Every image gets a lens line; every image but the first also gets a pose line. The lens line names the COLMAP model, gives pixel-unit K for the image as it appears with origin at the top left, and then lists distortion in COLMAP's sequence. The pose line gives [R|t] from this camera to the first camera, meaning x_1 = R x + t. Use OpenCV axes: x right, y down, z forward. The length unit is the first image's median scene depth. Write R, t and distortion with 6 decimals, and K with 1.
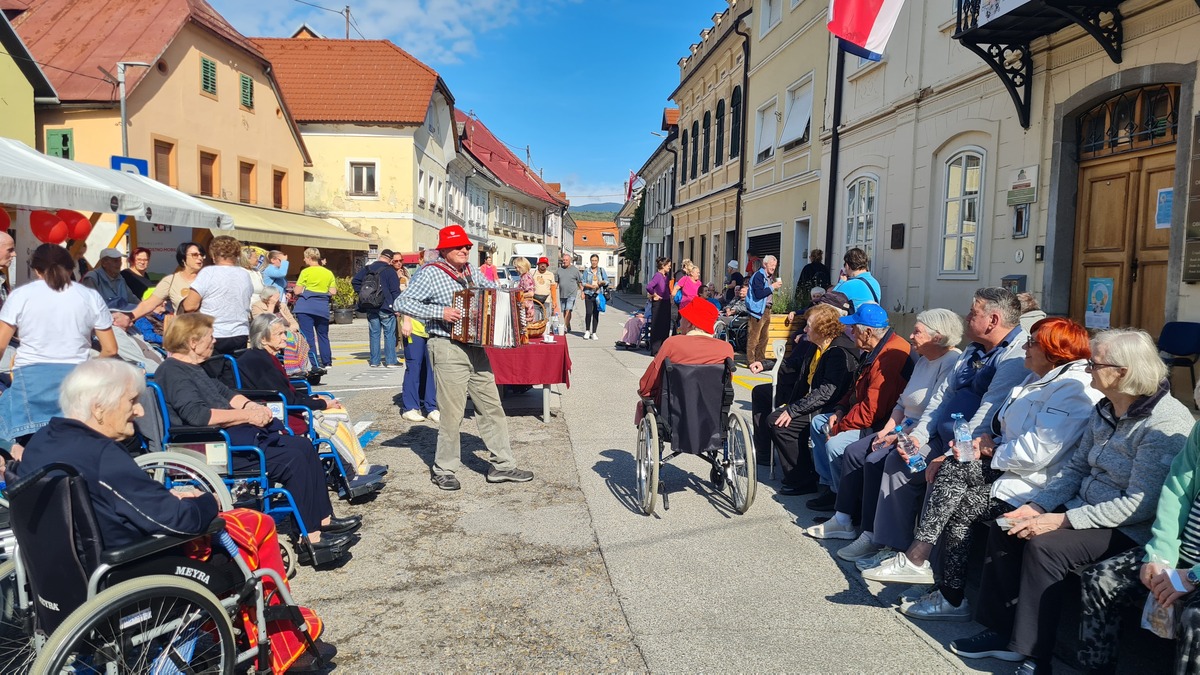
lens RADIAL K [[895.6, 0, 600.3], [0, 895.6, 338.0], [0, 0, 1]] dist [0.071382, -0.036150]
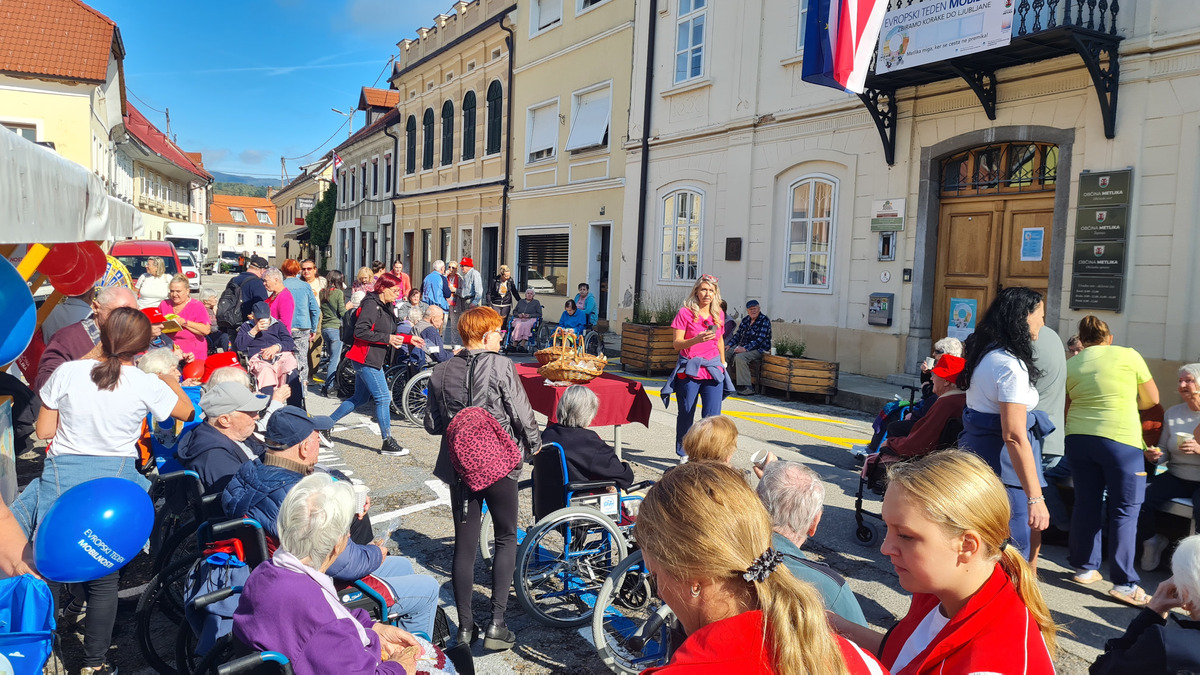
lens RADIAL K [[895.6, 0, 594.6], [0, 895.6, 328.8], [0, 0, 1]] dist [0.071382, -0.036150]
pose [[0.914835, -0.015500, 0.403531, -0.161501], [0.010651, 0.999842, 0.014259, -0.021709], [-0.403688, -0.008746, 0.914855, 0.053778]]
